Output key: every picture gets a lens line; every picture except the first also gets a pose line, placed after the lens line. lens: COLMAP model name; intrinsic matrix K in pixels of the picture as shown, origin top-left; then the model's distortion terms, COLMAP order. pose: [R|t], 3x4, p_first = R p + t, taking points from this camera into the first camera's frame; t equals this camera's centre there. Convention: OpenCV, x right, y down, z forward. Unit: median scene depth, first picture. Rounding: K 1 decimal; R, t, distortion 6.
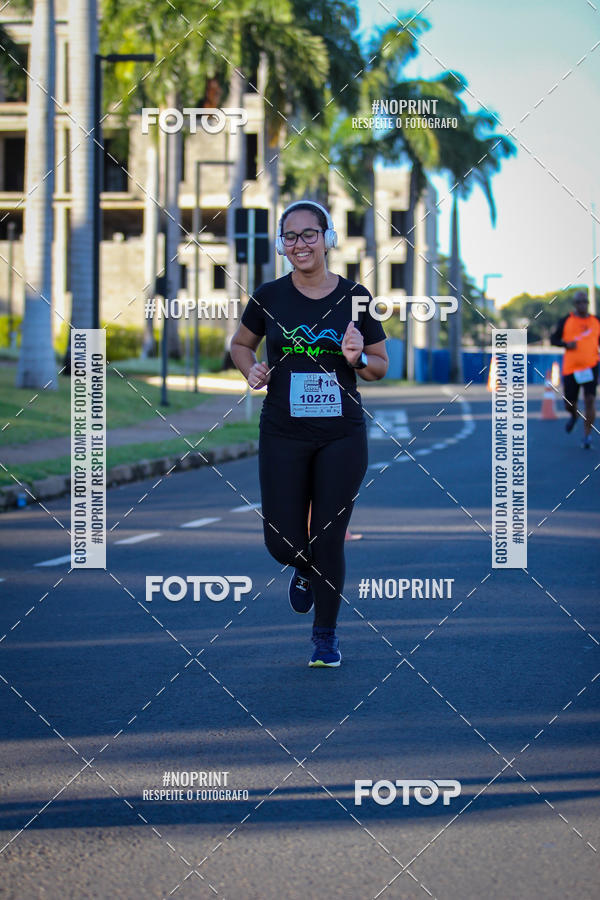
lens RADIAL K [[4851.4, 0, 300.0], [0, 4851.4, 450.0], [0, 0, 1]] dist [-0.065995, 1.671991]
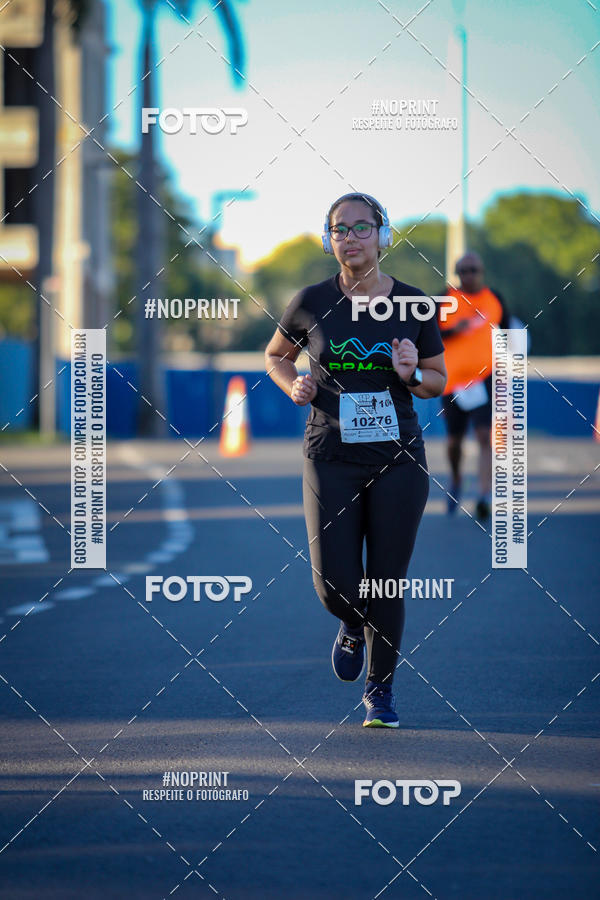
lens RADIAL K [[4851.4, 0, 300.0], [0, 4851.4, 450.0], [0, 0, 1]] dist [-0.065995, 1.671991]
pose [[0.999652, 0.003270, -0.026191, 0.057526], [-0.003350, 0.999990, -0.003020, -0.011320], [0.026180, 0.003107, 0.999652, 0.558189]]
